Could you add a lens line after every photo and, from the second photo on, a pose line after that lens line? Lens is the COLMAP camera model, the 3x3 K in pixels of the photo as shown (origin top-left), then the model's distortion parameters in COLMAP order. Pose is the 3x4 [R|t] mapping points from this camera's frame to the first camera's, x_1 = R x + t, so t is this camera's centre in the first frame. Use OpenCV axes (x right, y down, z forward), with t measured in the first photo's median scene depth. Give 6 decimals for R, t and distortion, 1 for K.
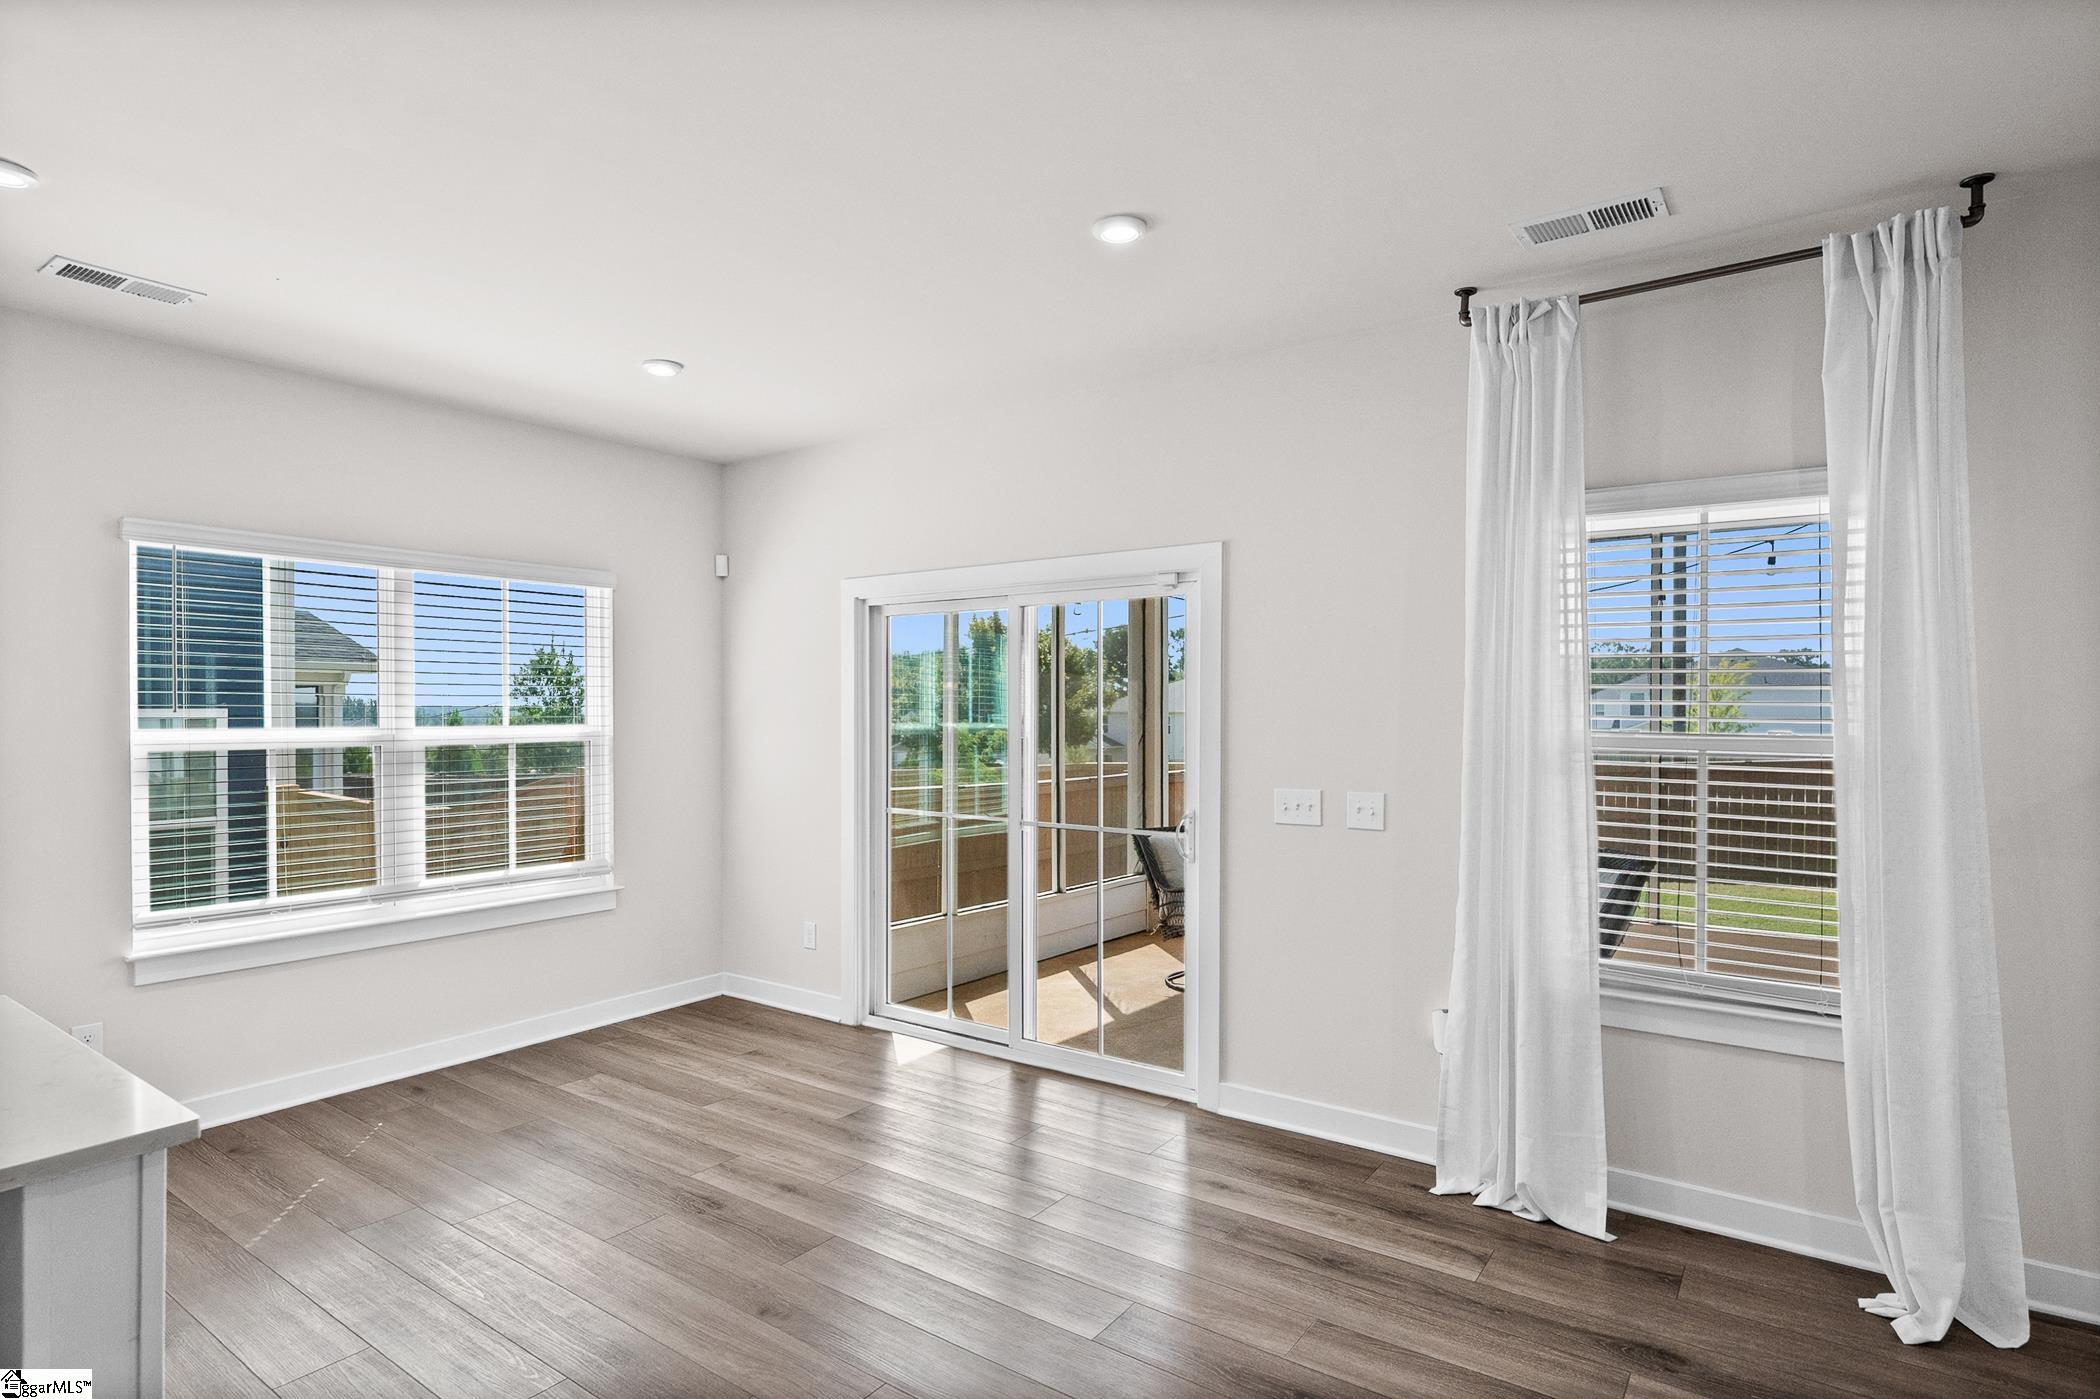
lens RADIAL K [[1103.9, 0, 1050.8], [0, 1103.9, 710.3], [0, 0, 1]] dist [0.012694, -0.000834]
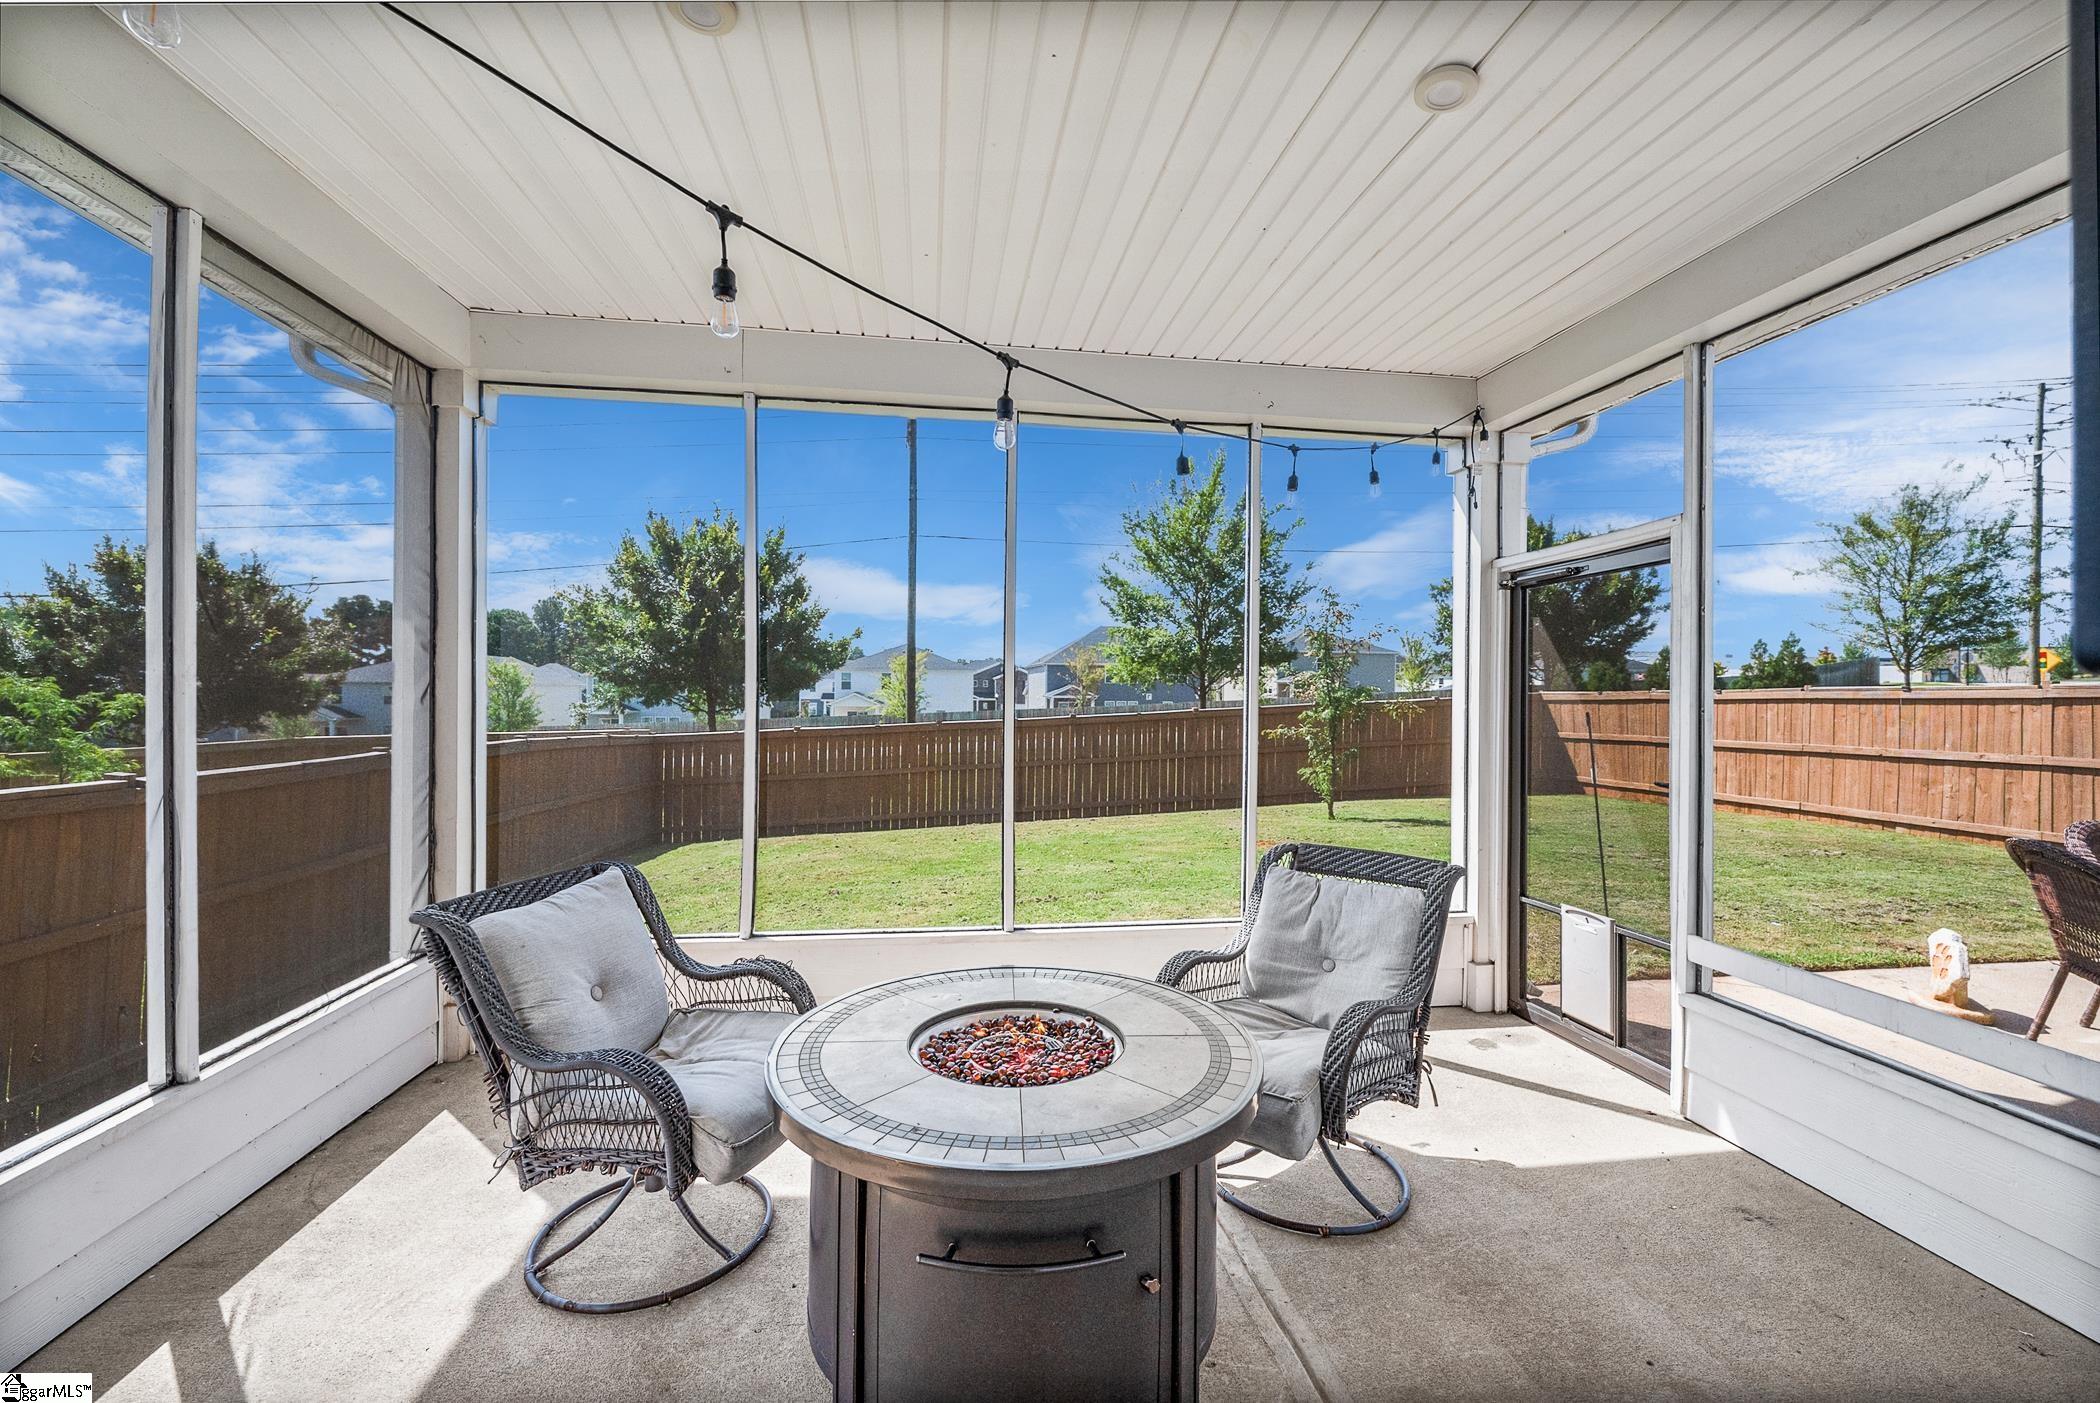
lens RADIAL K [[838.5, 0, 1043.3], [0, 838.5, 686.9], [0, 0, 1]] dist [0.003453, 0.000674]
pose [[0.734778, 0.002235, 0.678305, 0.031341], [-0.001479, 0.999997, -0.001693, 0.030952], [-0.678307, 0.000241, 0.734779, 0.559869]]
